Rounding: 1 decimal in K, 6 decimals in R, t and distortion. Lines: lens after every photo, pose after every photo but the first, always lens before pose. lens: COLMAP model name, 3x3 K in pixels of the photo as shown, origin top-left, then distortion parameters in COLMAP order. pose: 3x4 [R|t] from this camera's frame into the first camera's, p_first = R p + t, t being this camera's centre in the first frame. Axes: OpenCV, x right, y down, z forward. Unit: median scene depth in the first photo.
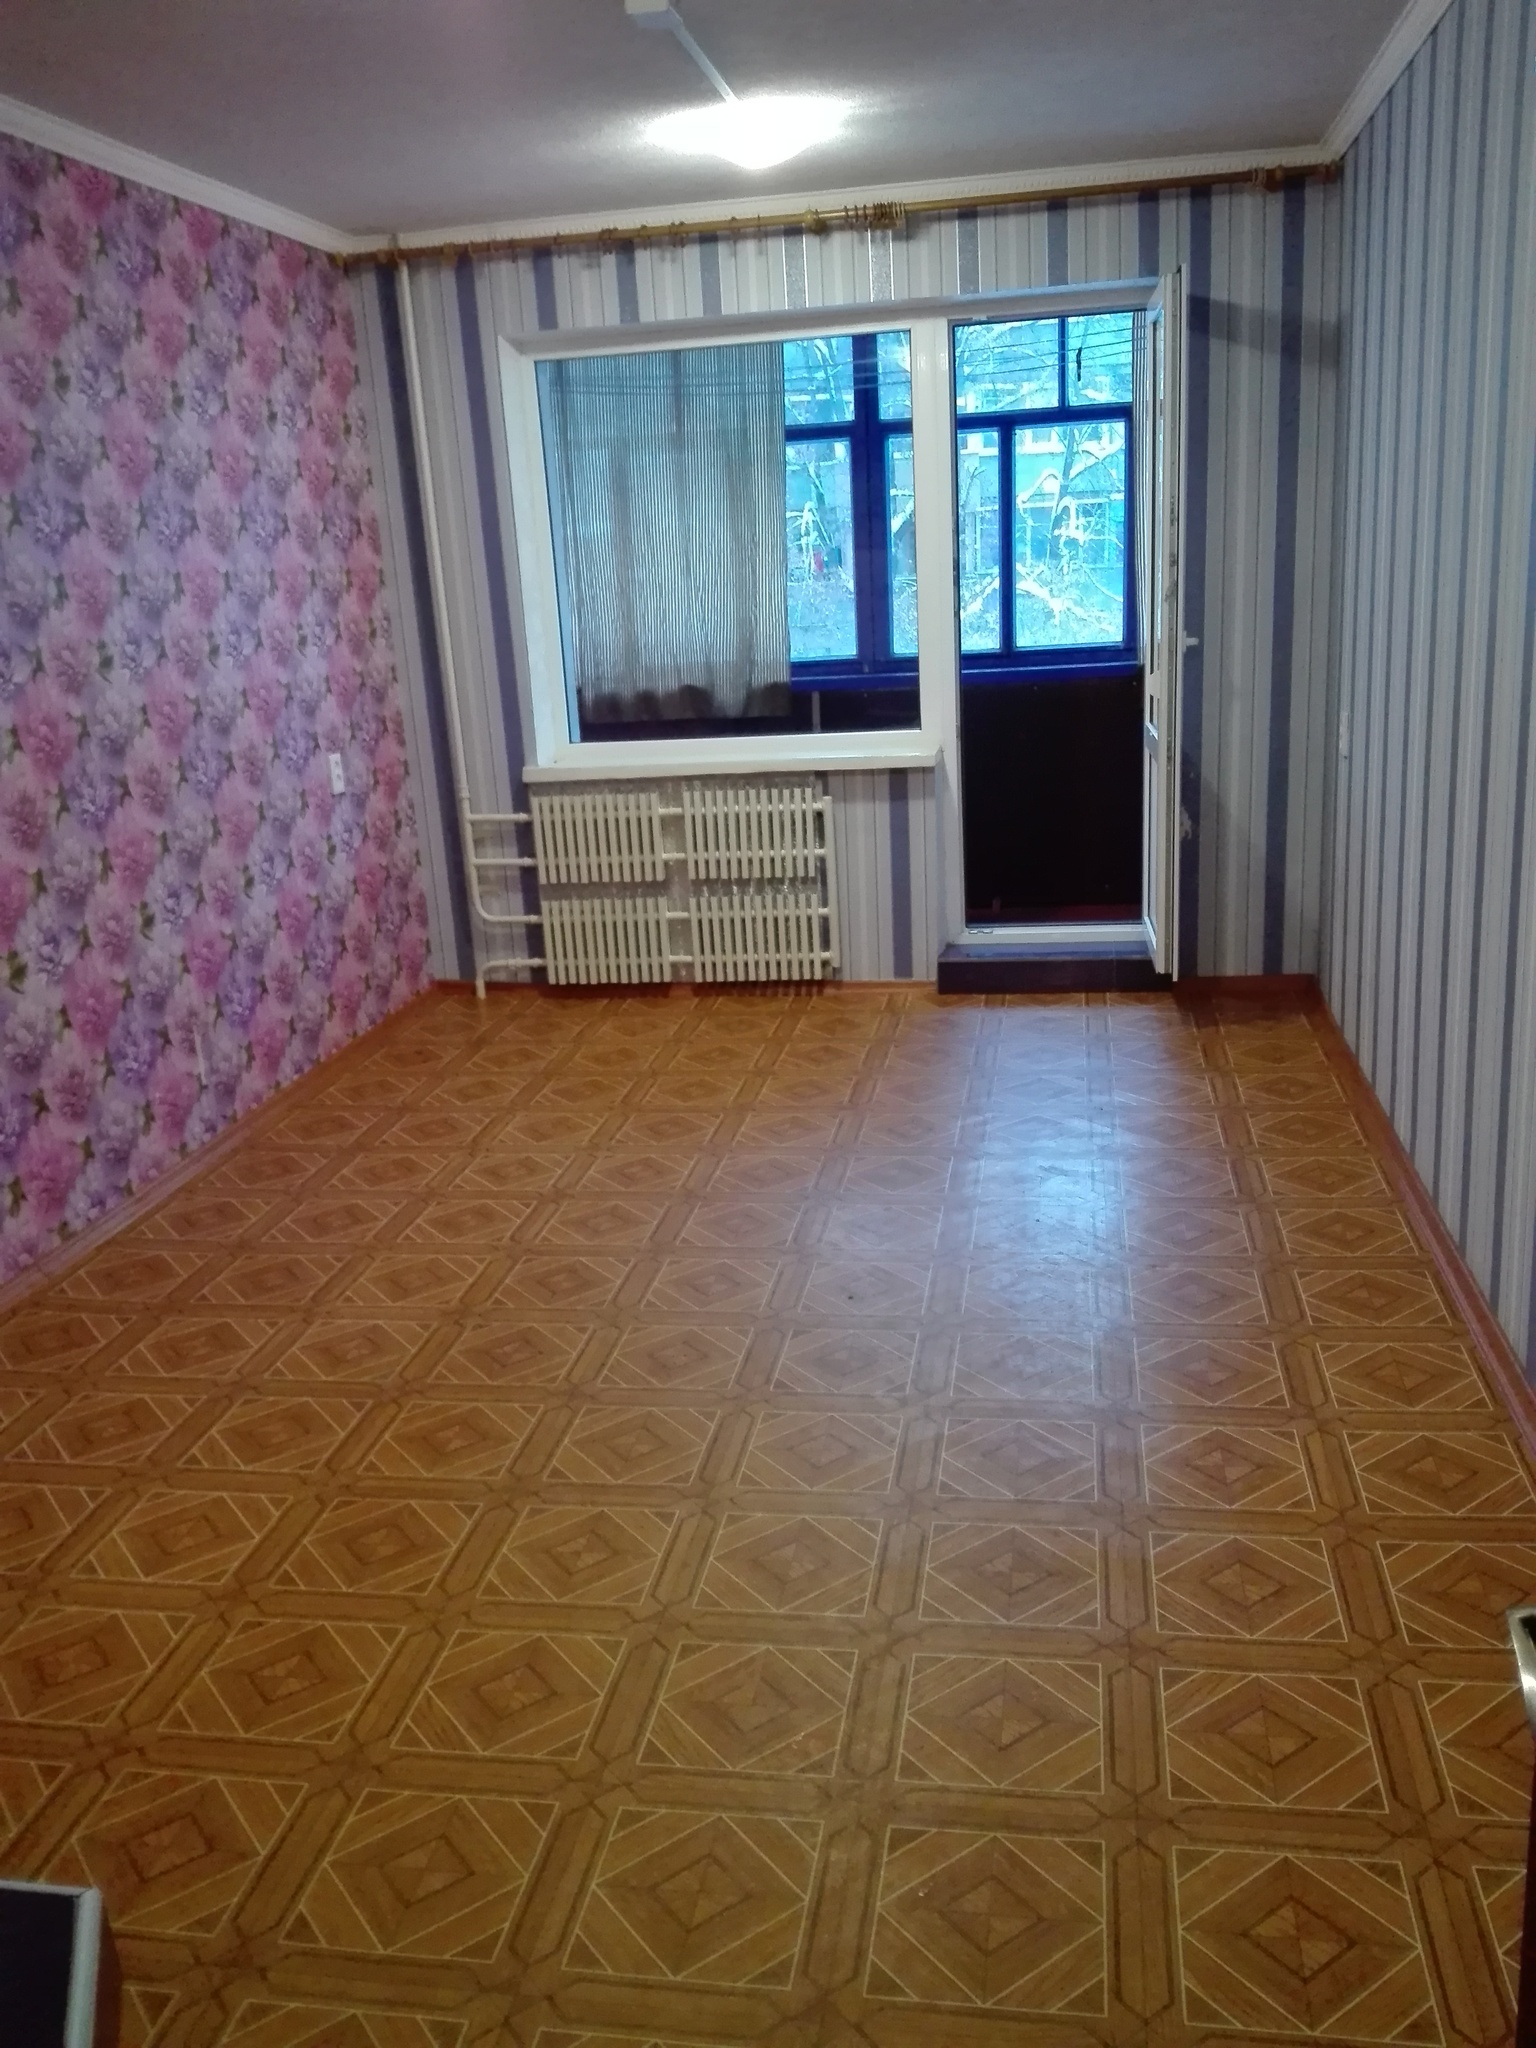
lens RADIAL K [[1651.9, 0, 774.7], [0, 1651.9, 1029.1], [0, 0, 1]] dist [0.061479, -0.007170]
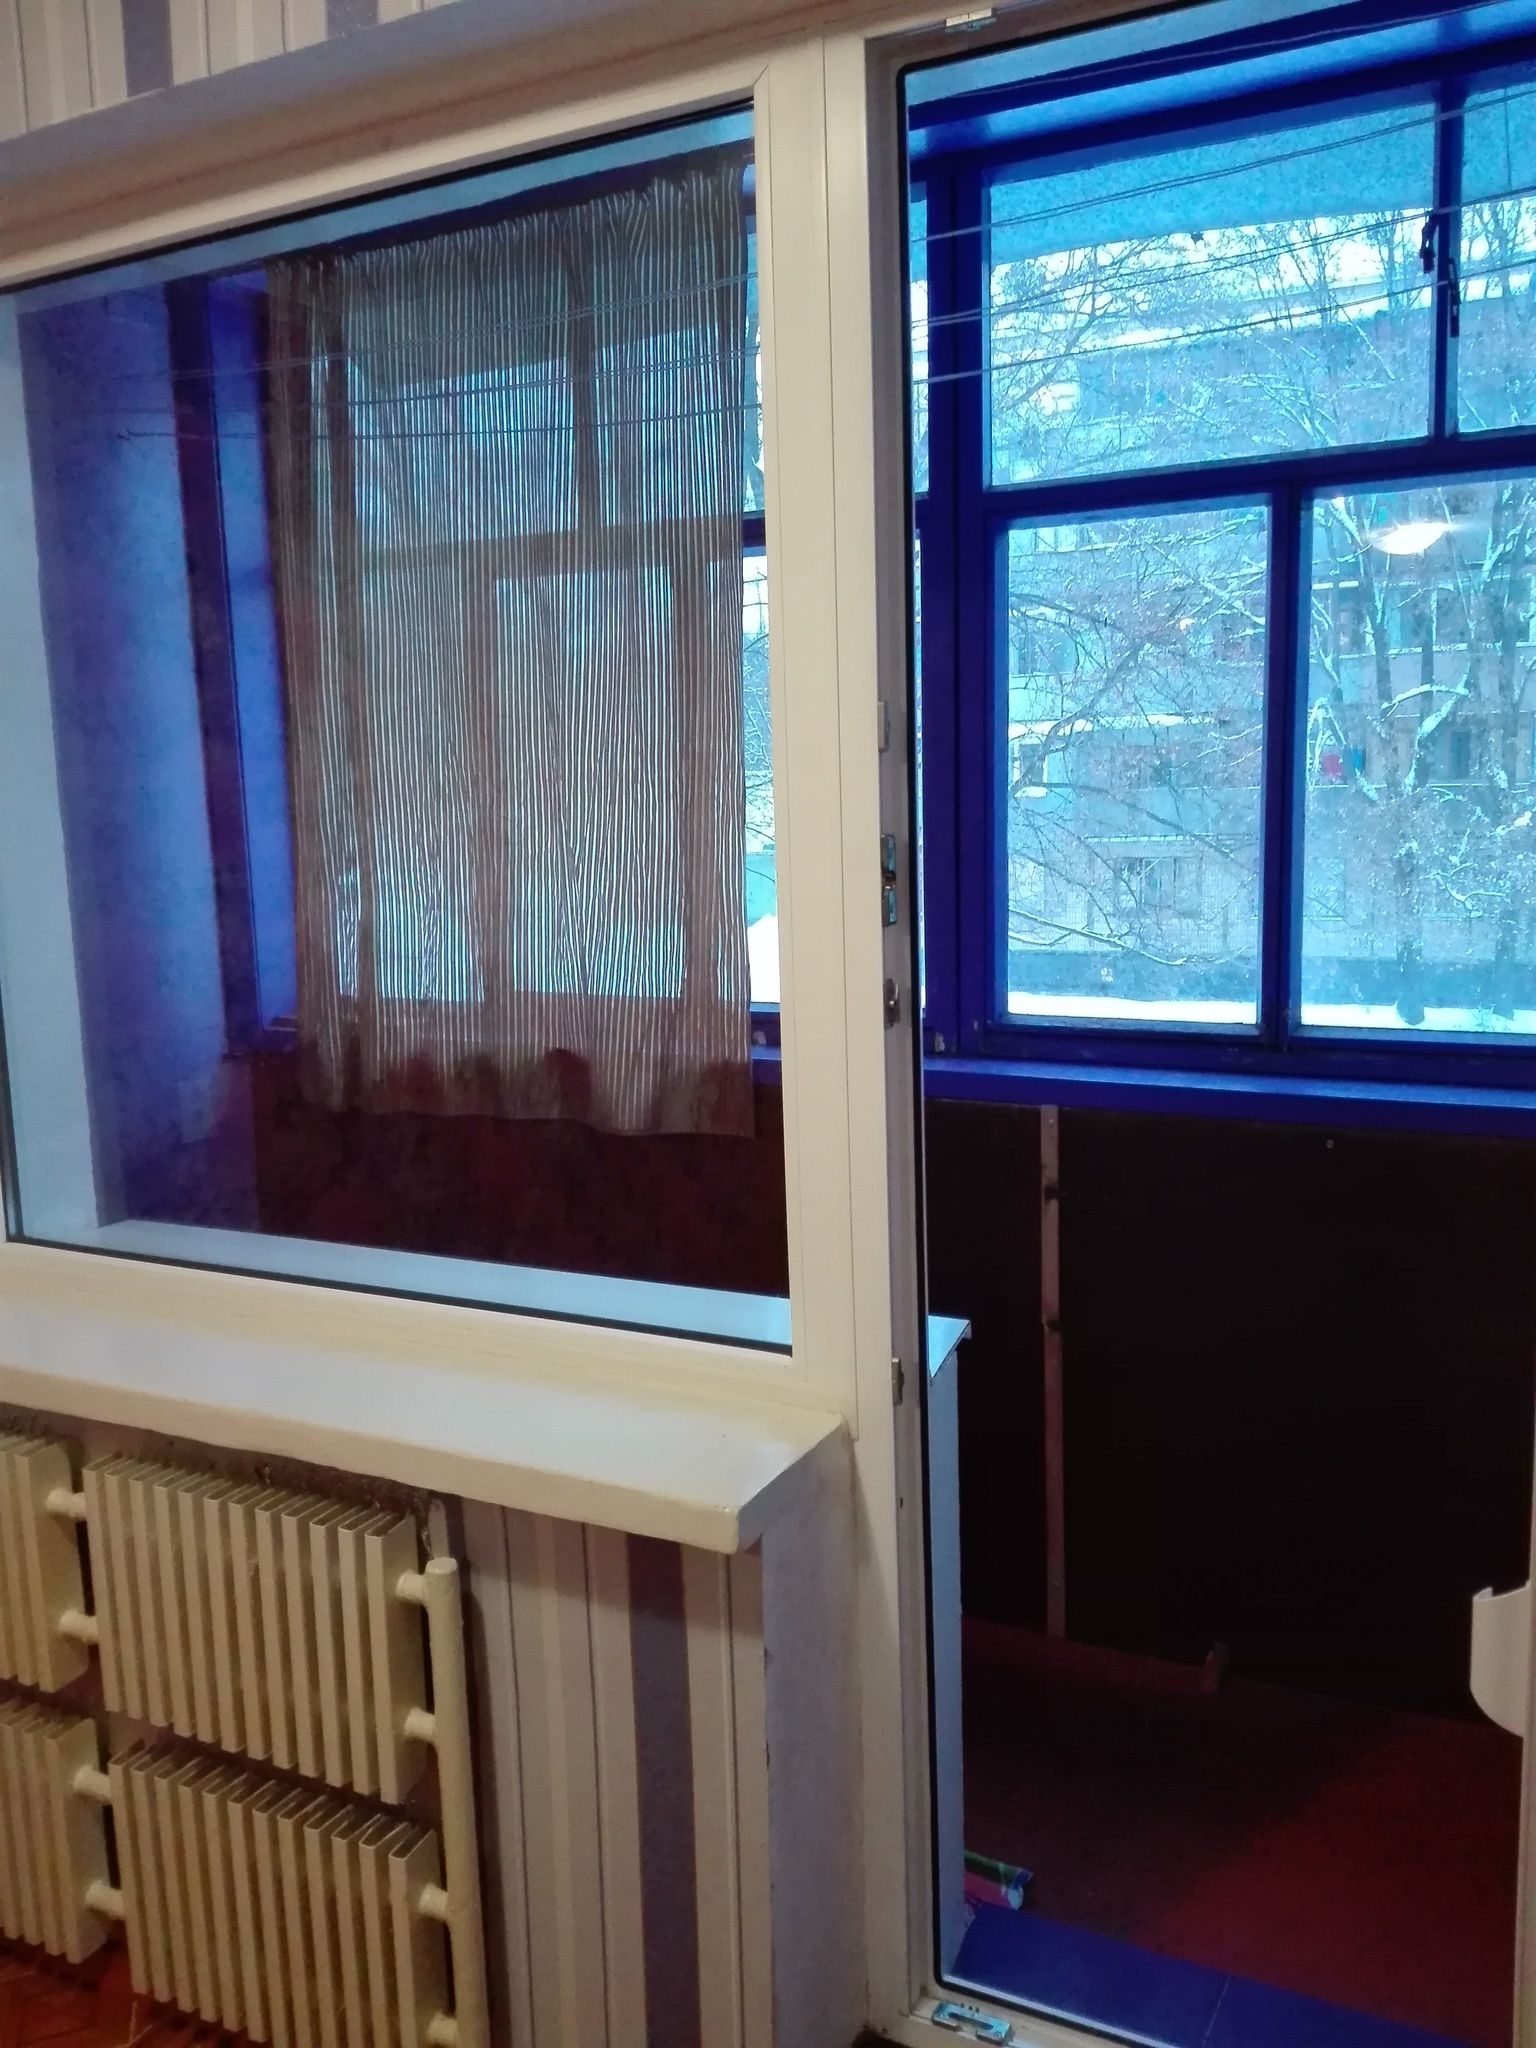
lens RADIAL K [[1651.9, 0, 761.1], [0, 1651.9, 1019.6], [0, 0, 1]] dist [0.061479, -0.007170]
pose [[0.947563, 0.073483, -0.311006, 0.153988], [-0.108868, 0.989217, -0.097968, -0.186657], [0.300453, 0.126689, 0.945345, 0.606618]]
